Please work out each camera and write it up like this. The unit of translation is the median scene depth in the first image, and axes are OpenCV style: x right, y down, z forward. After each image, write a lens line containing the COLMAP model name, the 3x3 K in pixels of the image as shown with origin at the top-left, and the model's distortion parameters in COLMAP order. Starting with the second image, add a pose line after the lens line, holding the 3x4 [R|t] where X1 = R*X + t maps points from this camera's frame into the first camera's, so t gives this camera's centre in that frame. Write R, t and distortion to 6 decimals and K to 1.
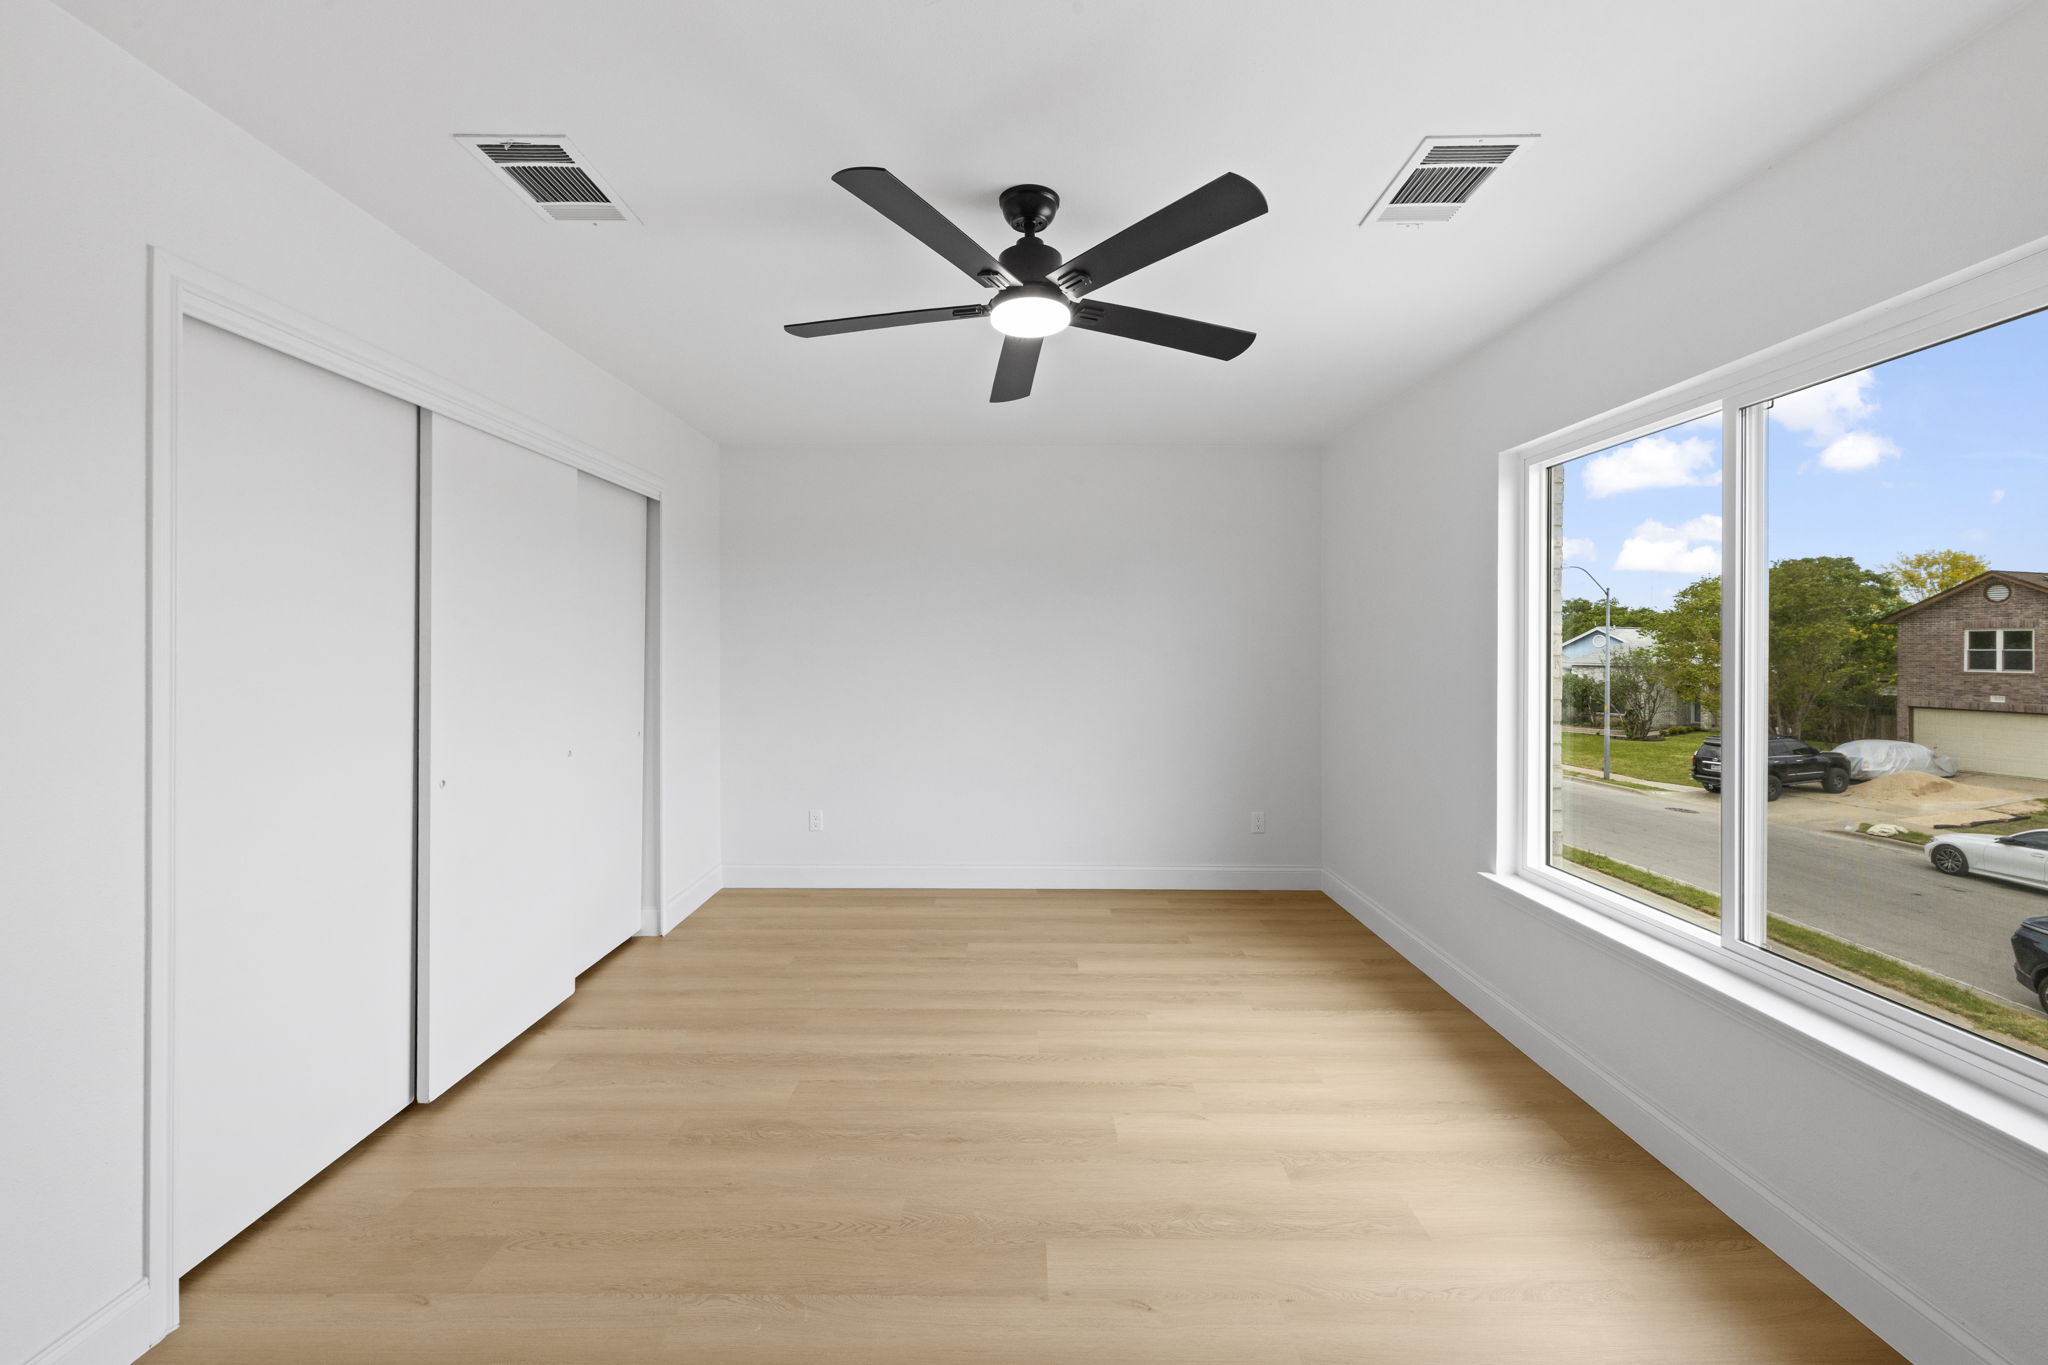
lens RADIAL K [[859.3, 0, 1022.1], [0, 859.3, 673.5], [0, 0, 1]] dist [0.001742, 0.000251]
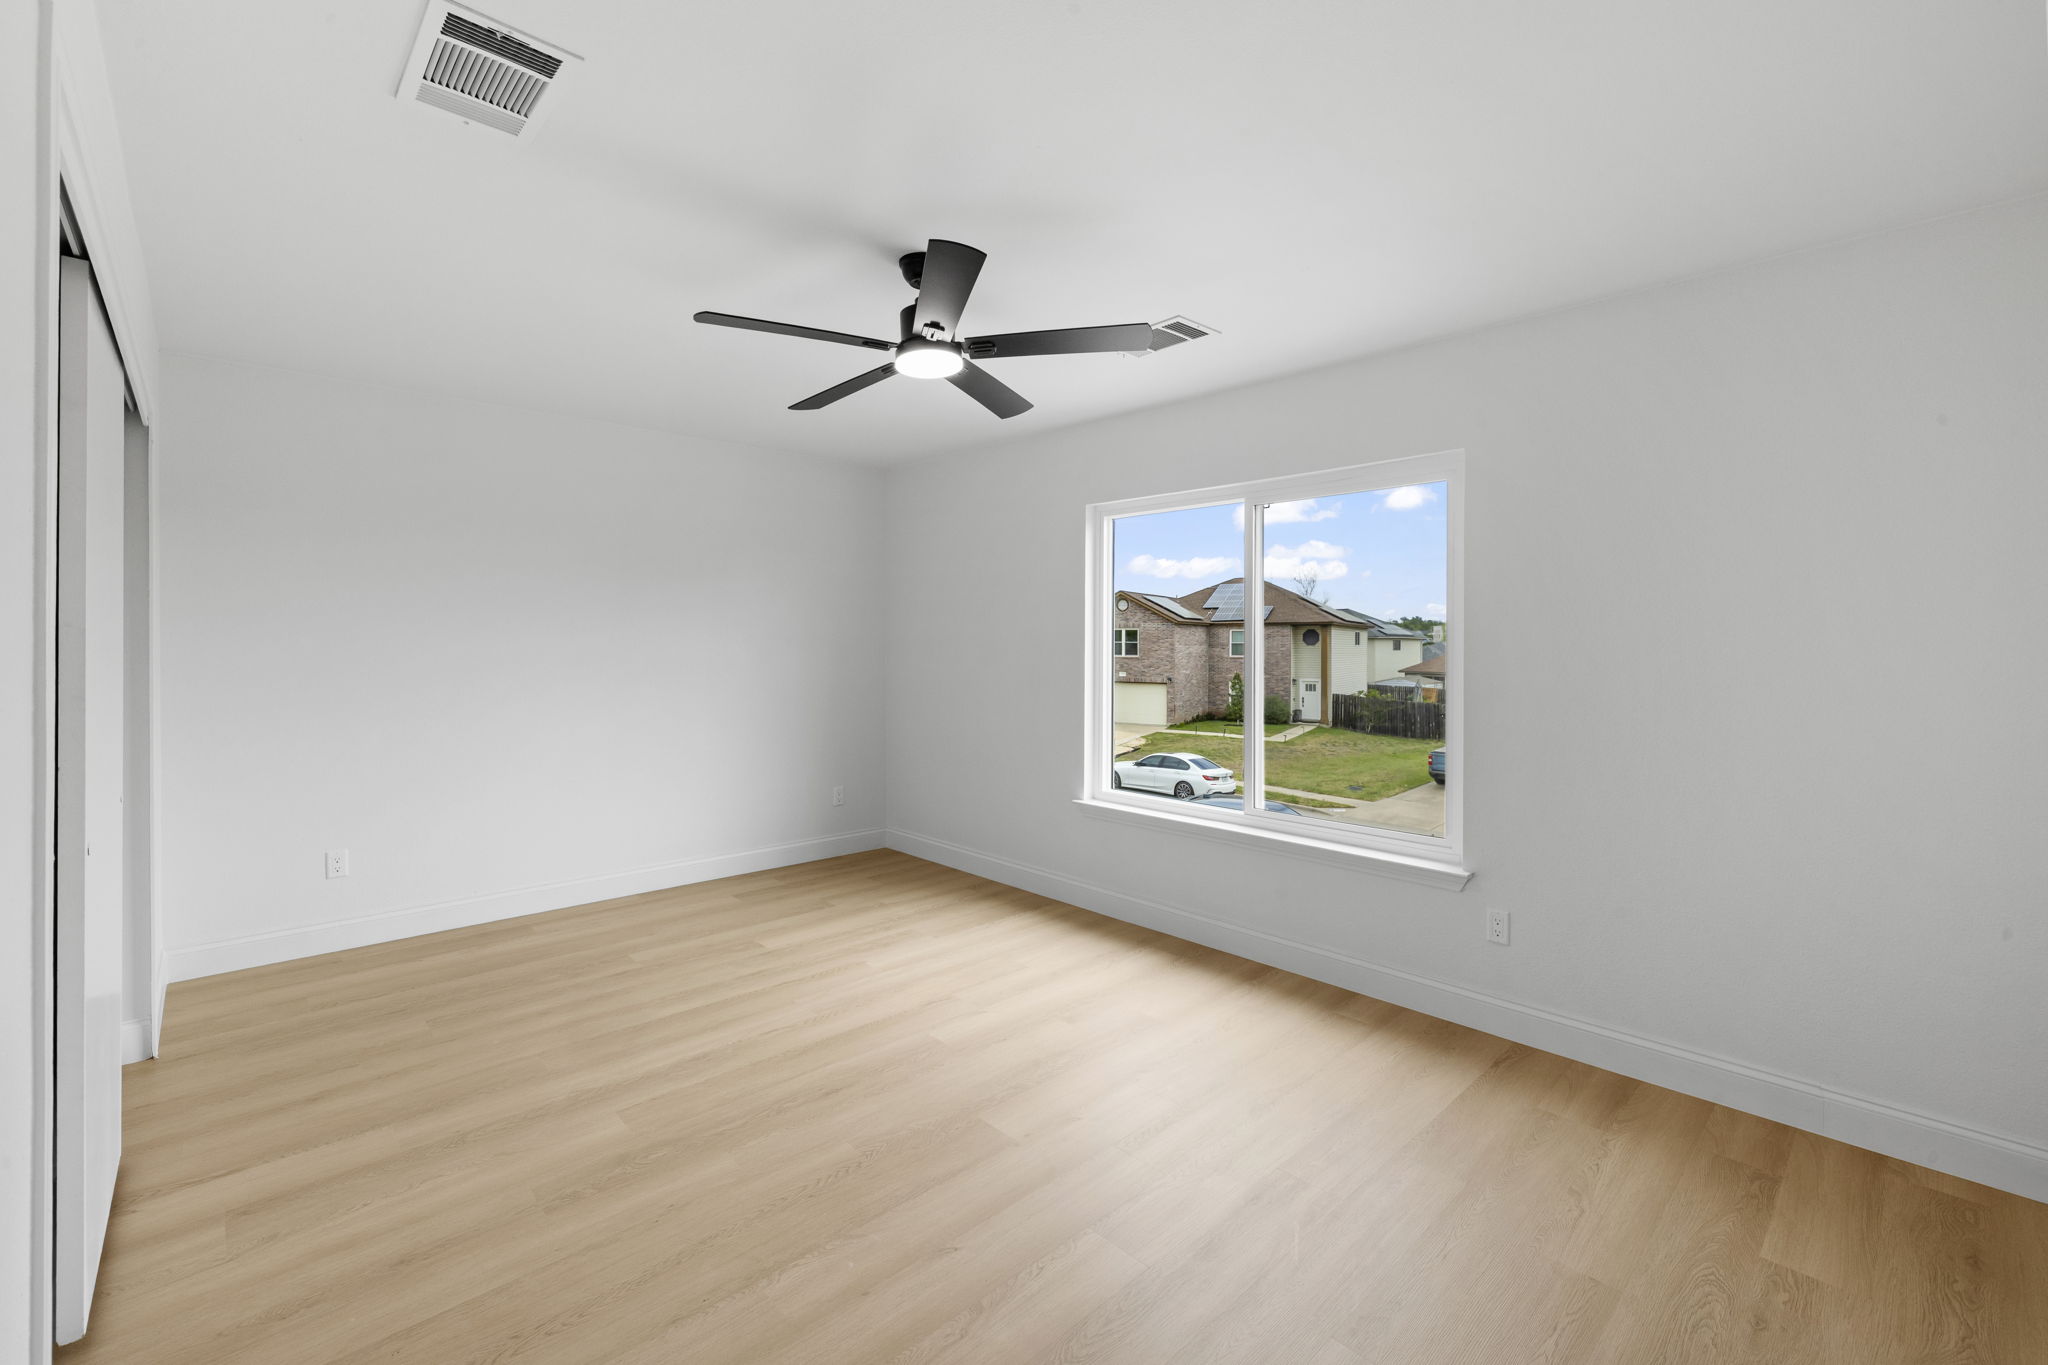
lens RADIAL K [[859.3, 0, 1027.4], [0, 859.3, 674.5], [0, 0, 1]] dist [0.001742, 0.000251]
pose [[0.724601, -0.024201, 0.688743, -0.477046], [0.015997, 0.999705, 0.018298, -0.001573], [-0.688983, -0.002241, 0.724774, 0.030746]]
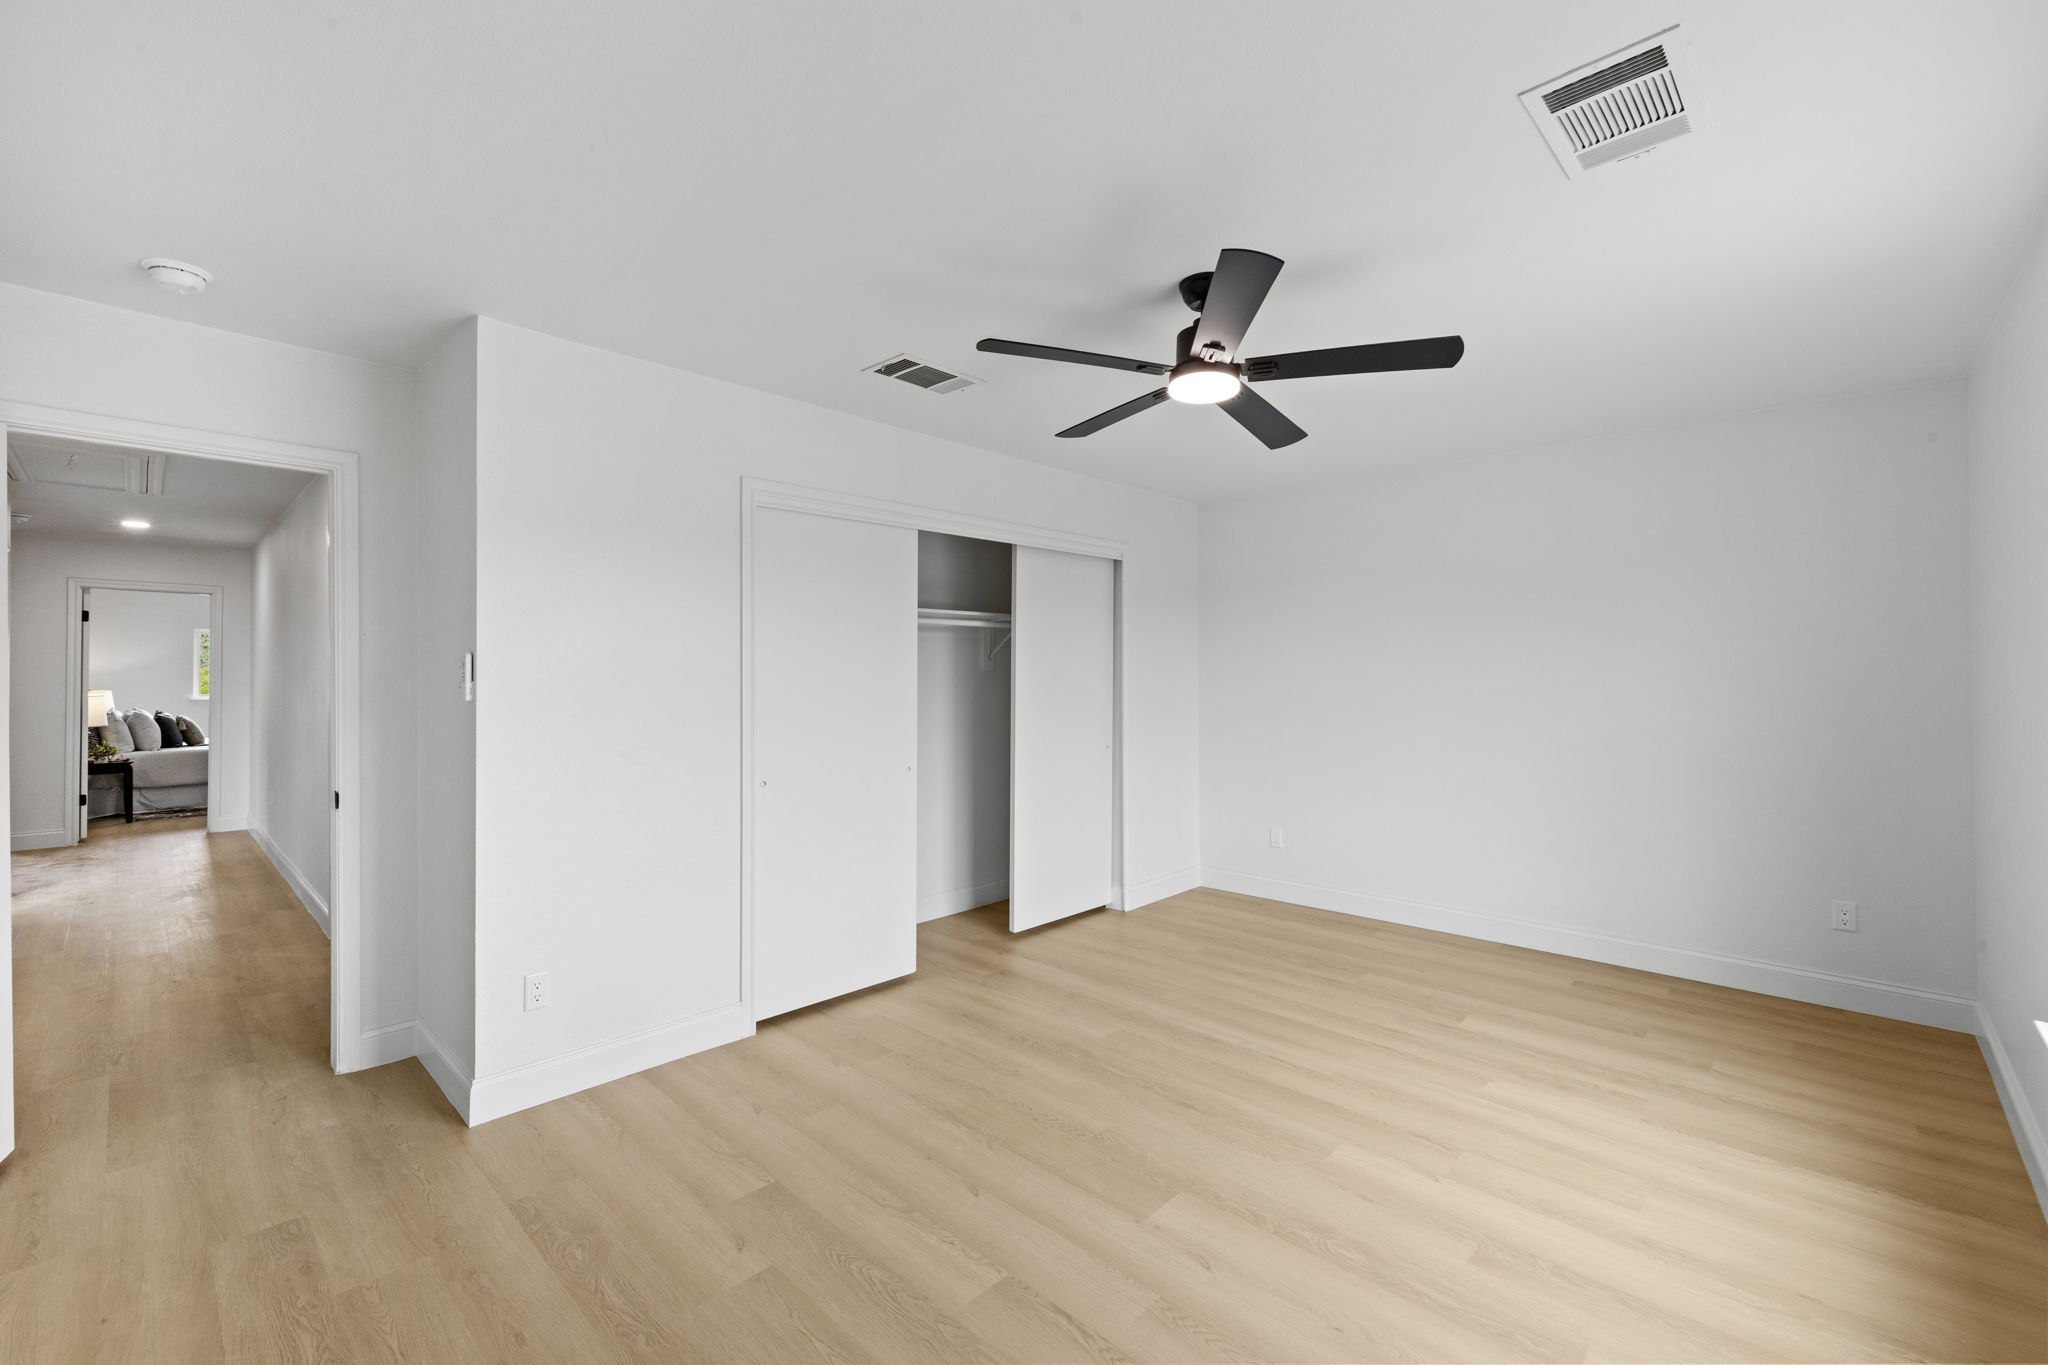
lens RADIAL K [[859.3, 0, 1040.4], [0, 859.3, 692.3], [0, 0, 1]] dist [0.001742, 0.000251]
pose [[0.728643, 0.004755, -0.684877, 0.421434], [-0.014904, 0.999849, -0.008915, 0.004633], [0.684732, 0.016703, 0.728604, 0.017279]]
